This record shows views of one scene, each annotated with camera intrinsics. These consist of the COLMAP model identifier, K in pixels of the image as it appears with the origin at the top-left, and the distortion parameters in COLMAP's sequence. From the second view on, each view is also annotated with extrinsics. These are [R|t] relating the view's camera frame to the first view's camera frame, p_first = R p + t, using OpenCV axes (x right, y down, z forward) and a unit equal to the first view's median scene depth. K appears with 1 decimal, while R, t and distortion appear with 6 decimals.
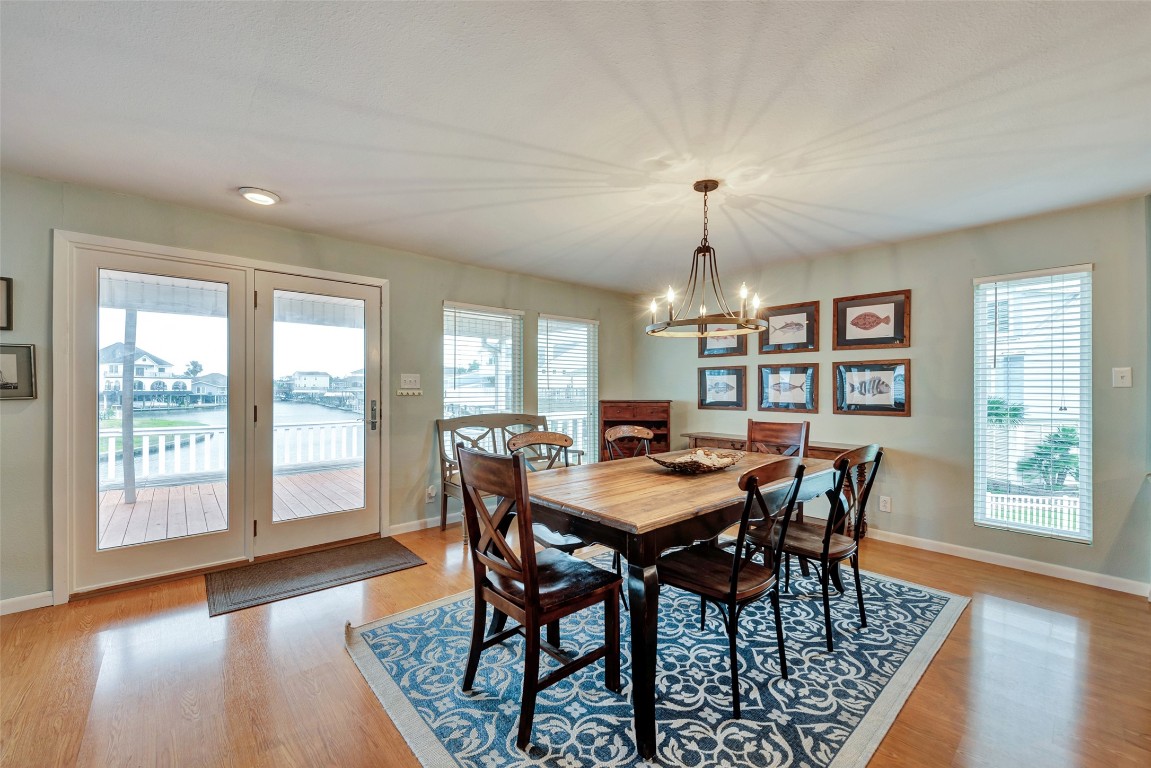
lens RADIAL K [[461.2, 0, 575.5], [0, 461.2, 384.0], [0, 0, 1]] dist [-0.008074, -0.000291]
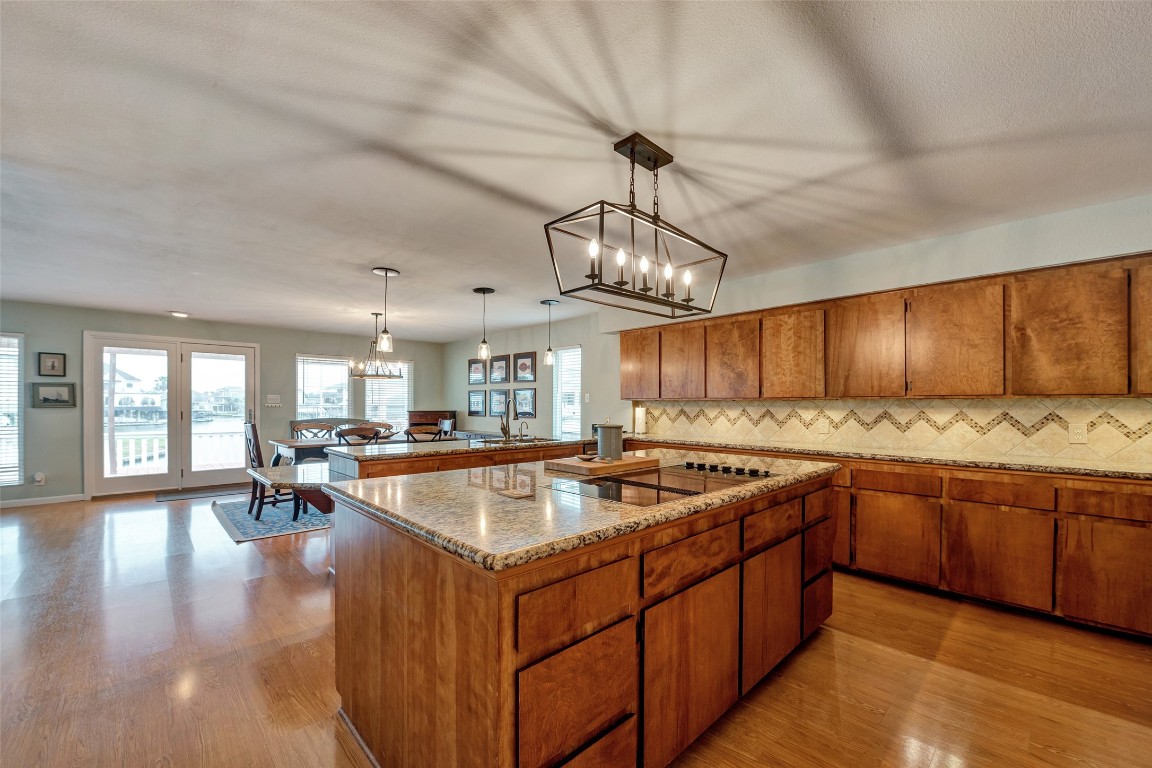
lens RADIAL K [[461.4, 0, 571.3], [0, 461.4, 402.1], [0, 0, 1]] dist [-0.008459, -0.000329]
pose [[0.999454, 0.001880, 0.032973, 0.787080], [-0.002014, 0.999990, 0.004009, -0.003972], [-0.032965, -0.004073, 0.999448, -0.888214]]
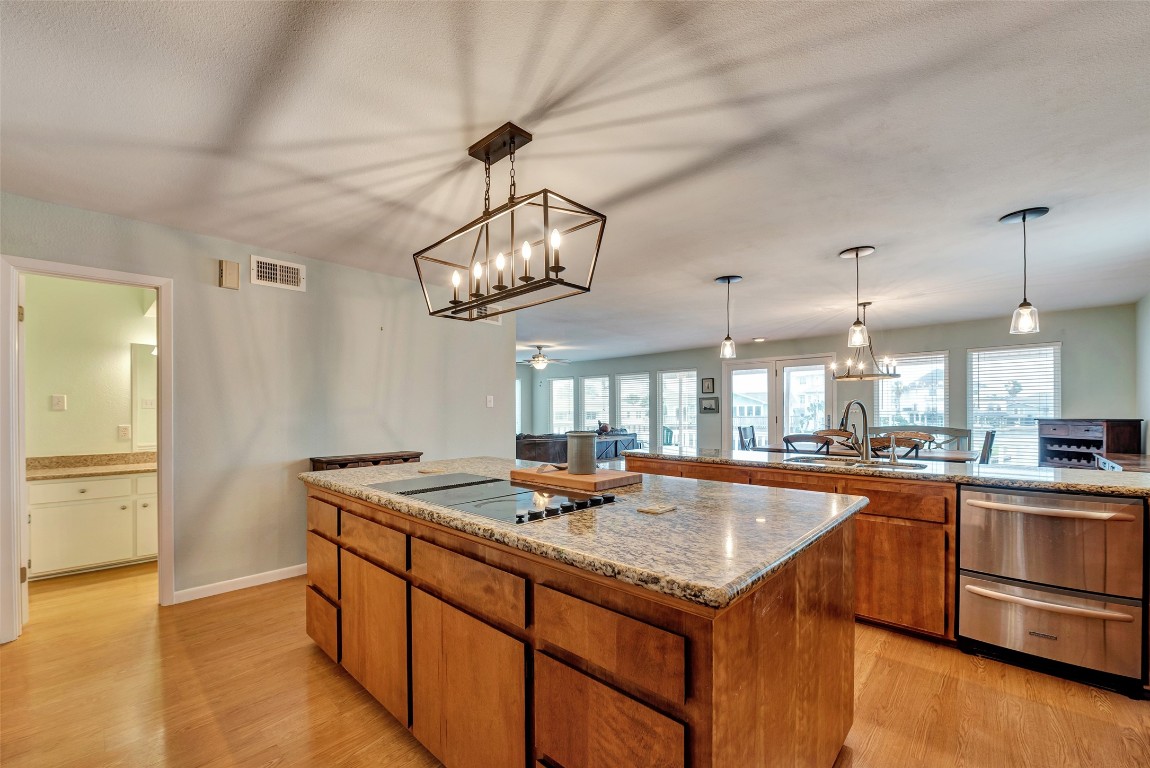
lens RADIAL K [[469.6, 0, 566.8], [0, 469.6, 402.6], [0, 0, 1]] dist [-0.001290, -0.000273]
pose [[0.081602, -0.020049, -0.996463, 1.469986], [0.013042, 0.999734, -0.019047, 0.005297], [0.996580, -0.011441, 0.081842, -0.269455]]
